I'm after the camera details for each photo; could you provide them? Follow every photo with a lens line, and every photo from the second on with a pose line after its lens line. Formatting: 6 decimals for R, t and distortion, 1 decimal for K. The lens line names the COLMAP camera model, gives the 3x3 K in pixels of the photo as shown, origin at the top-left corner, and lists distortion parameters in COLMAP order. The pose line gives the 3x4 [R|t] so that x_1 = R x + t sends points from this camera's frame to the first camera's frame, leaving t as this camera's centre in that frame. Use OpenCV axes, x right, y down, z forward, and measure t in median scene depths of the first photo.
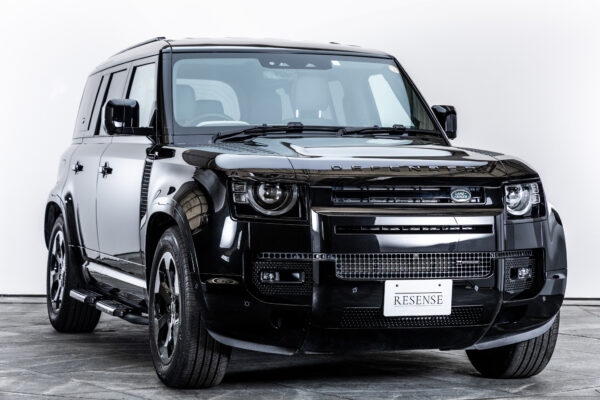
lens RADIAL K [[1722.5, 0, 298.3], [0, 1722.5, 199.0], [0, 0, 1]] dist [0.106135, 0.000000]
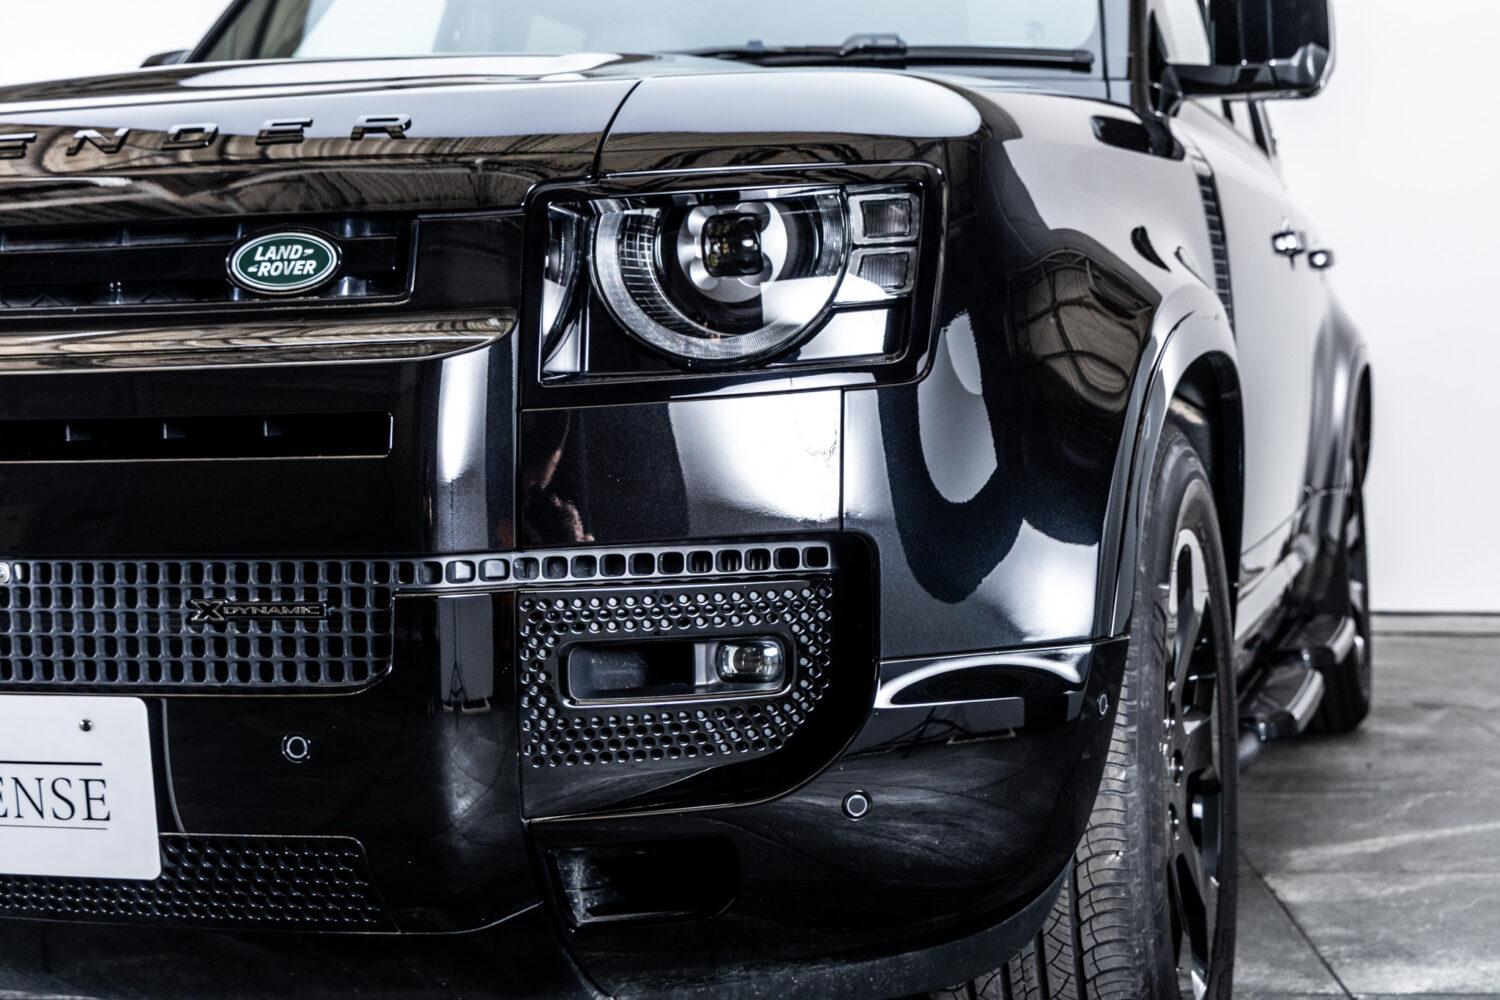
lens RADIAL K [[2476.9, 0, 746.7], [0, 2476.9, 508.8], [0, 0, 1]] dist [-0.018317, 0.000000]
pose [[0.816404, 0.003985, -0.577467, 0.299426], [0.015331, 0.999474, 0.028571, 0.018794], [0.577277, -0.032179, 0.815914, 0.810249]]
